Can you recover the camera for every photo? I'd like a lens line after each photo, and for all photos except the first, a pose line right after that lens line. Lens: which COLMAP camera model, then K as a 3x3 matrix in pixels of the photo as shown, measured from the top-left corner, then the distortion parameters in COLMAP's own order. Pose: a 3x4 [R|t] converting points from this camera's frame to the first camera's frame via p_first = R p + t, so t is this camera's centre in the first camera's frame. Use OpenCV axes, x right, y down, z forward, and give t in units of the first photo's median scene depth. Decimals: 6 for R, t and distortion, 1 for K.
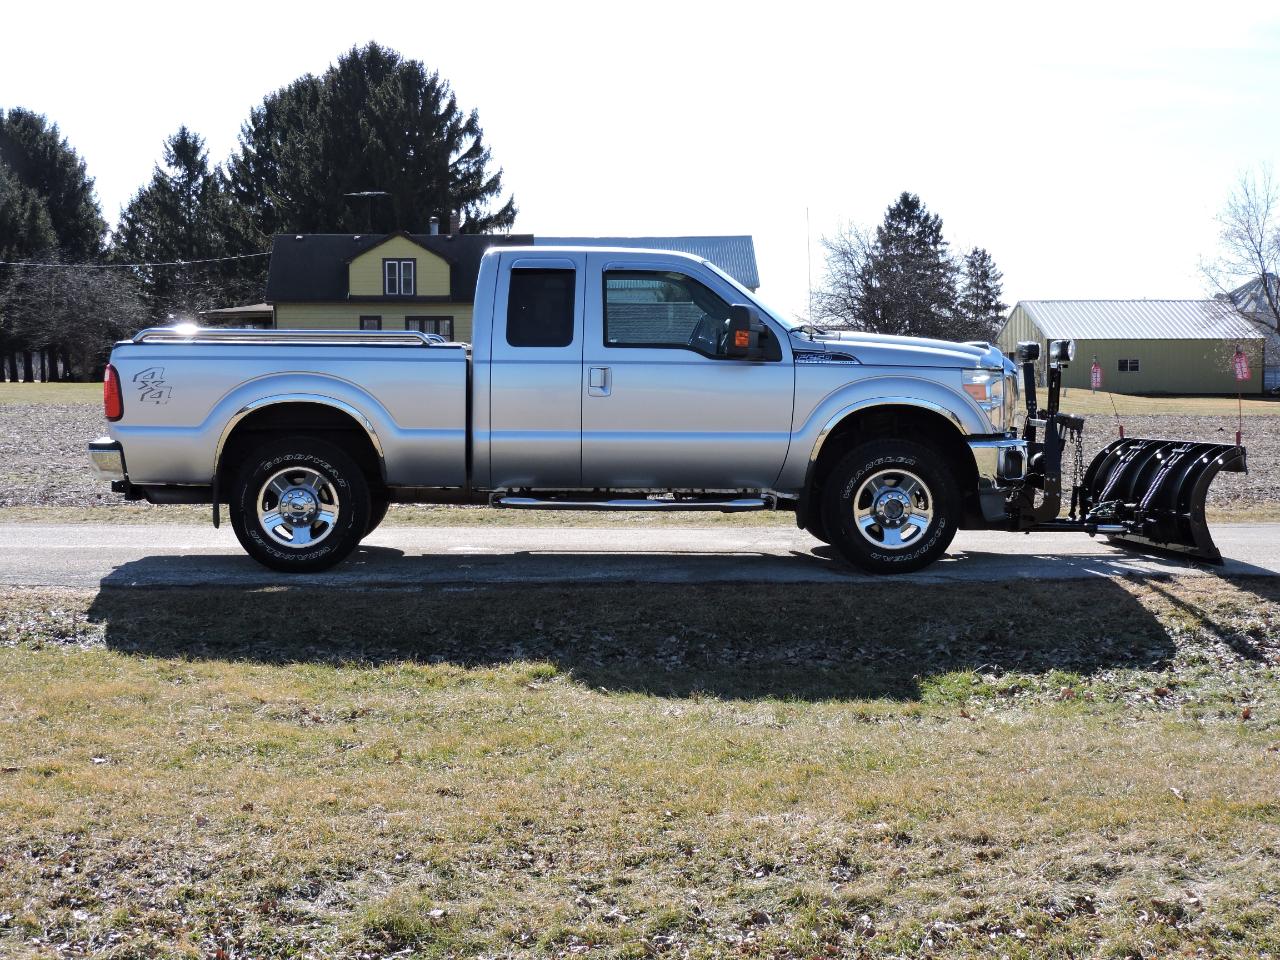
lens RADIAL K [[2116.9, 0, 640.0], [0, 2116.9, 480.0], [0, 0, 1]] dist [-0.034829, 0.048658]
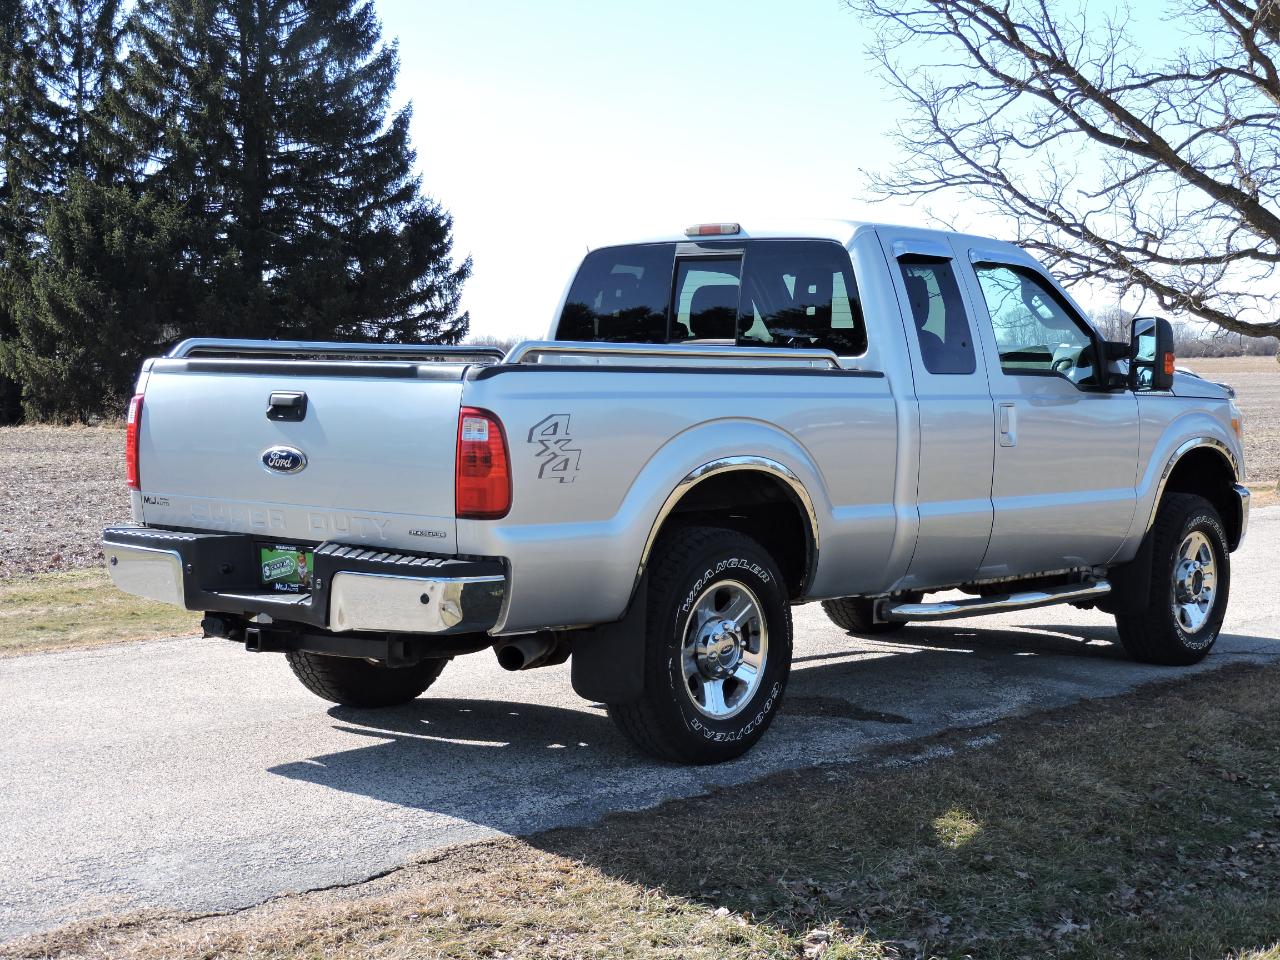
lens RADIAL K [[2156.4, 0, 640.0], [0, 2156.4, 480.0], [0, 0, 1]] dist [-0.029948, 0.058100]
pose [[0.672040, -0.034305, 0.739720, -0.073794], [0.037043, 0.999233, 0.012686, -0.004790], [-0.739588, 0.018876, 0.672795, 0.071150]]
